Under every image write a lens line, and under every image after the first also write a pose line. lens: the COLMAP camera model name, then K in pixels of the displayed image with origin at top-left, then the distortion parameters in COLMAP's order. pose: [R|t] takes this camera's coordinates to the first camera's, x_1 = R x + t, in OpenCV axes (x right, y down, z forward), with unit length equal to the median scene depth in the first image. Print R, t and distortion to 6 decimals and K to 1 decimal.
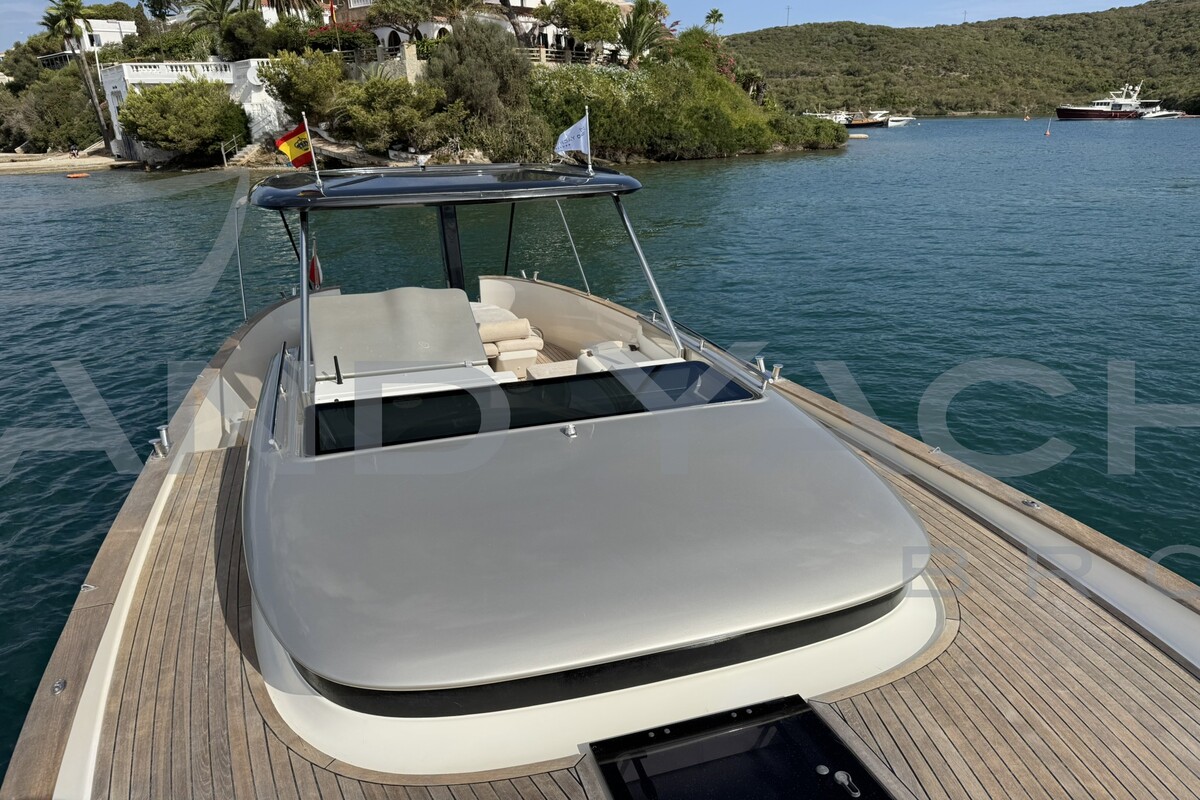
lens RADIAL K [[877.3, 0, 605.8], [0, 877.3, 419.6], [0, 0, 1]] dist [0.028317, -0.036786]
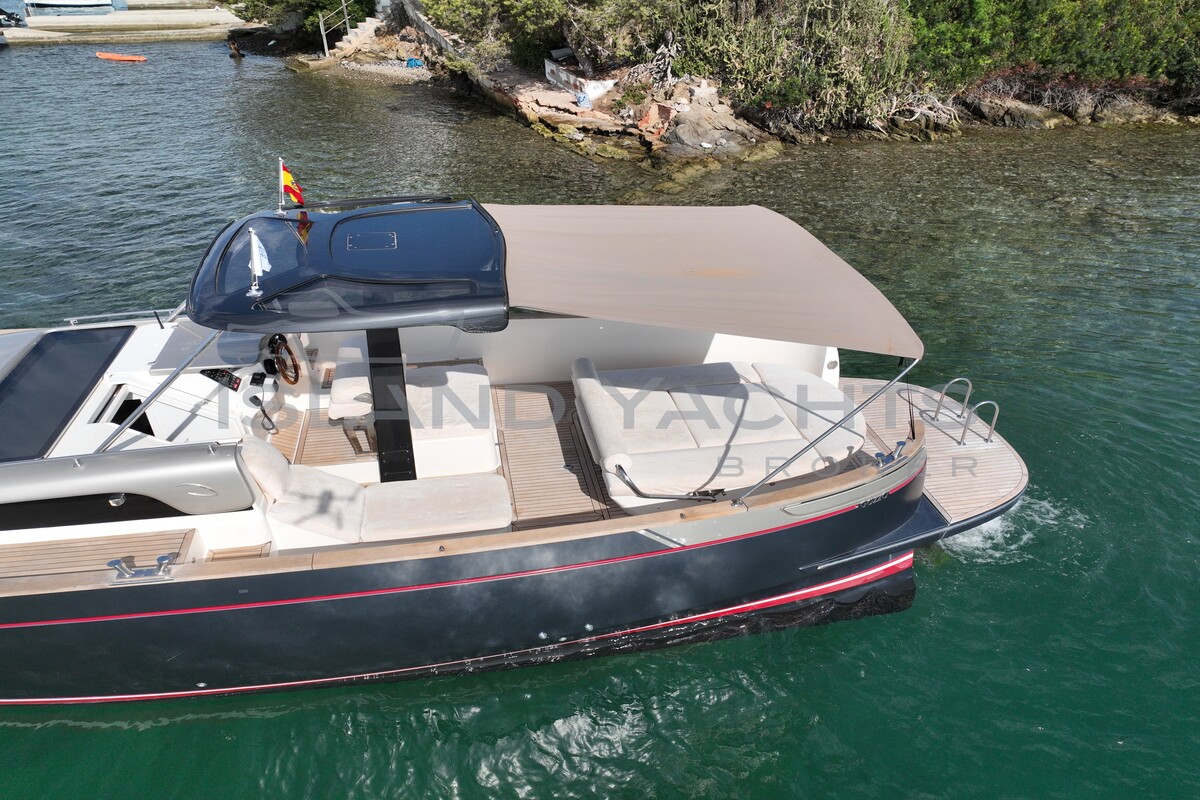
lens RADIAL K [[895.0, 0, 524.8], [0, 895.0, 493.0], [0, 0, 1]] dist [0.003021, 0.009329]
pose [[0.888632, 0.259661, -0.378035, -0.007959], [-0.167845, 0.951230, 0.258824, -0.182892], [0.426804, -0.166548, 0.888876, 0.463272]]
